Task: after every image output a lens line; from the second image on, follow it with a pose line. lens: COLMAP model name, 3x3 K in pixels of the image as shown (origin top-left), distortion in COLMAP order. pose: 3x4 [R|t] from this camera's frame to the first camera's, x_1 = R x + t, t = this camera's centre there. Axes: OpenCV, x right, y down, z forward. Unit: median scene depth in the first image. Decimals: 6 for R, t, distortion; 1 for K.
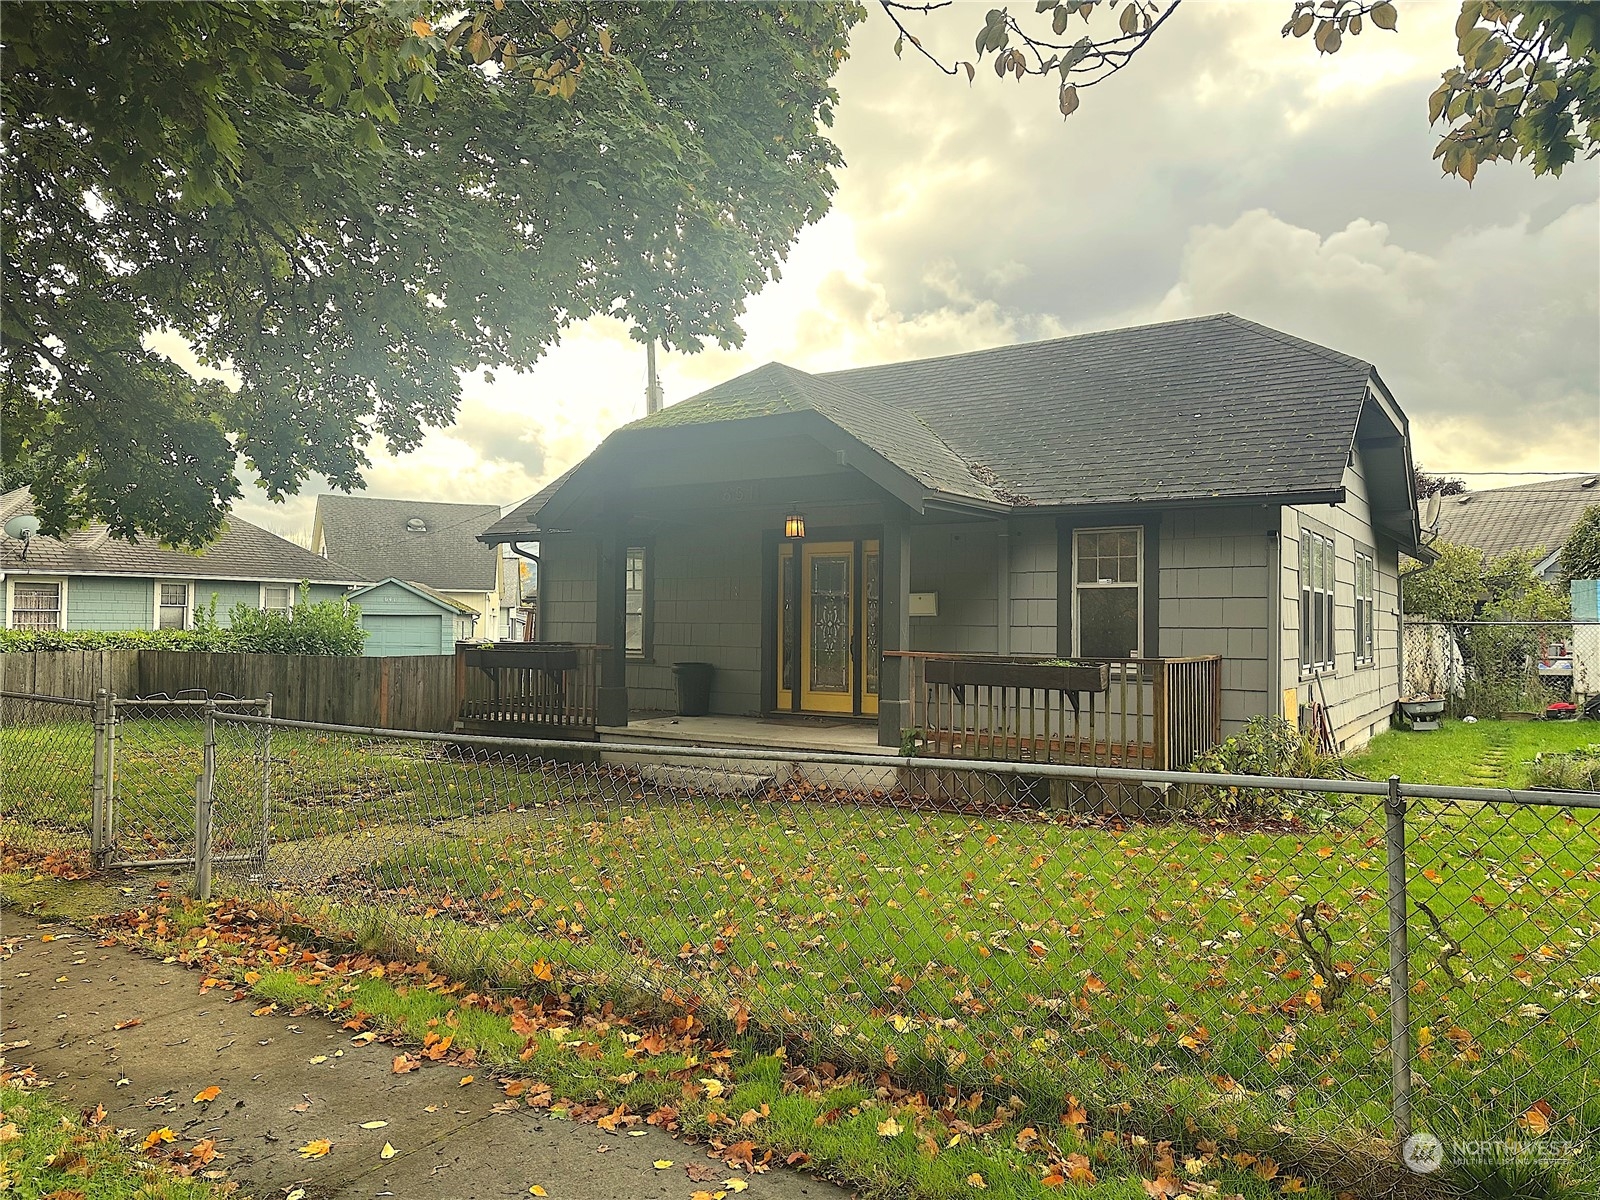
lens RADIAL K [[1118.7, 0, 792.6], [0, 1118.7, 607.6], [0, 0, 1]] dist [0.125057, -0.161805]
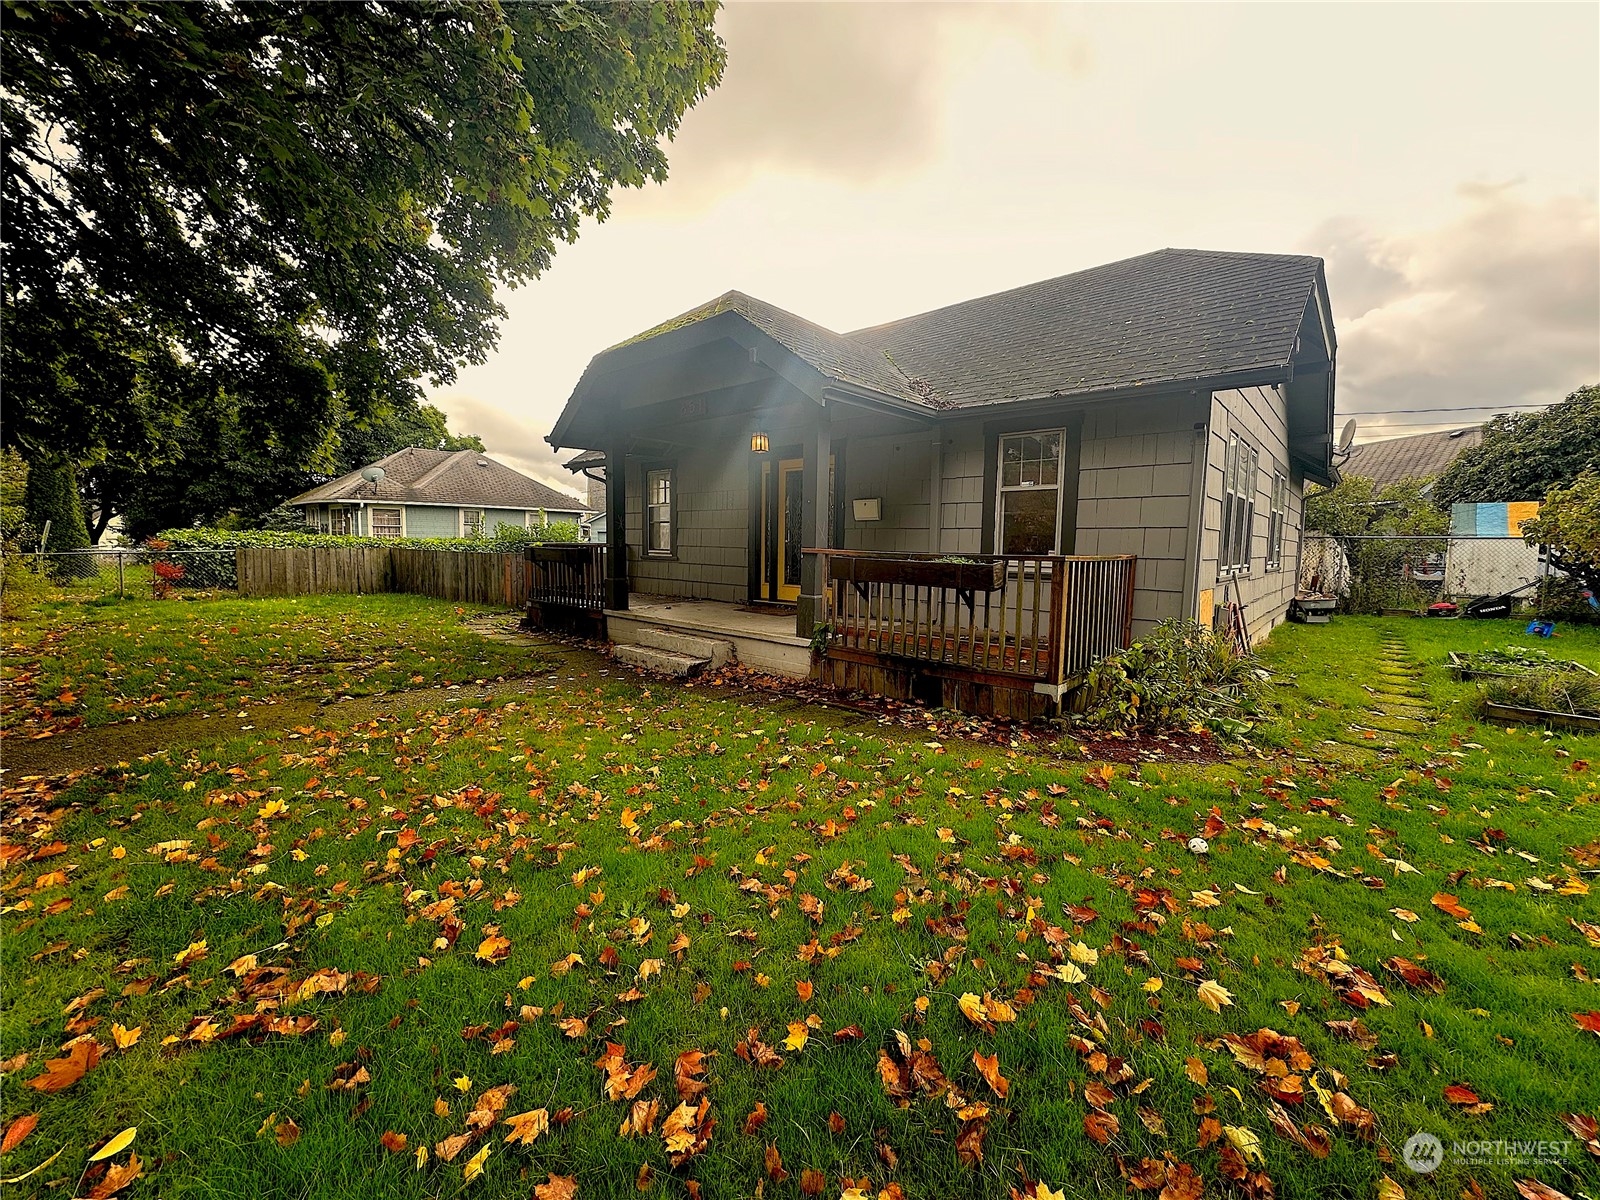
lens RADIAL K [[641.0, 0, 800.0], [0, 641.0, 600.0], [0, 0, 1]] dist [-0.001289, -0.000078]
pose [[0.989200, 0.021385, -0.145003, 0.142619], [-0.006498, 0.994725, 0.102375, 0.021829], [0.146428, -0.100327, 0.984121, 0.340319]]
